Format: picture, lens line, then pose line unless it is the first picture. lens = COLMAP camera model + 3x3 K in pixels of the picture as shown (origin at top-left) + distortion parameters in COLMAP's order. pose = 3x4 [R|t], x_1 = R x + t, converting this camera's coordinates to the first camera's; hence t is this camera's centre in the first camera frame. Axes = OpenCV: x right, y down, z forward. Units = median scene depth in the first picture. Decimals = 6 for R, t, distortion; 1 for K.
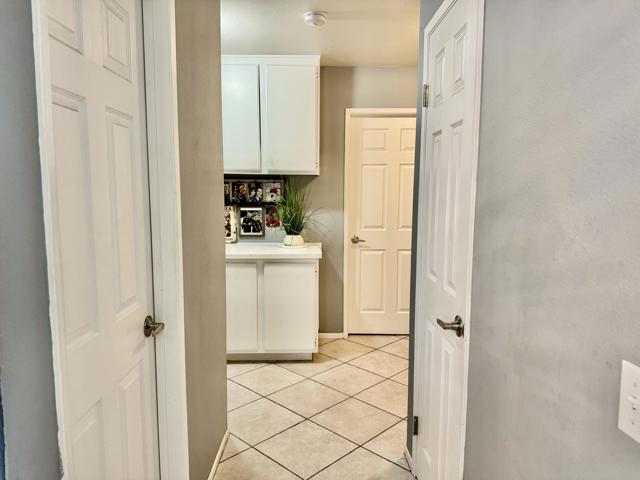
lens RADIAL K [[444.0, 0, 320.0], [0, 444.0, 240.0], [0, 0, 1]] dist [0.081588, -0.115811]
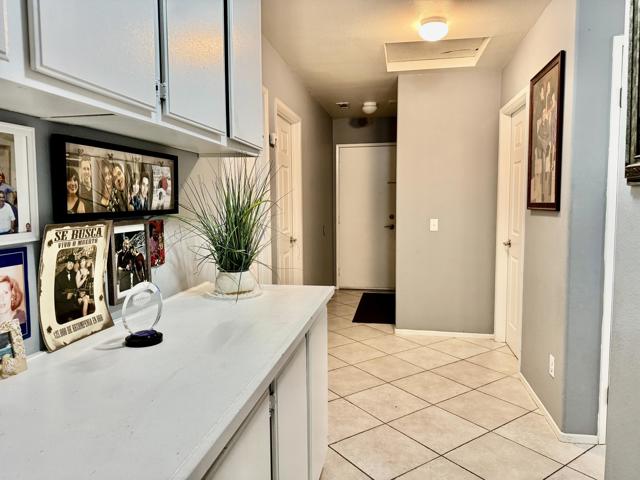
lens RADIAL K [[444.0, 0, 320.0], [0, 444.0, 240.0], [0, 0, 1]] dist [0.081588, -0.115811]
pose [[0.195816, -0.094638, 0.976063, -0.512752], [0.123820, 0.989752, 0.071125, -0.067392], [-0.972792, 0.106929, 0.205527, 0.760814]]
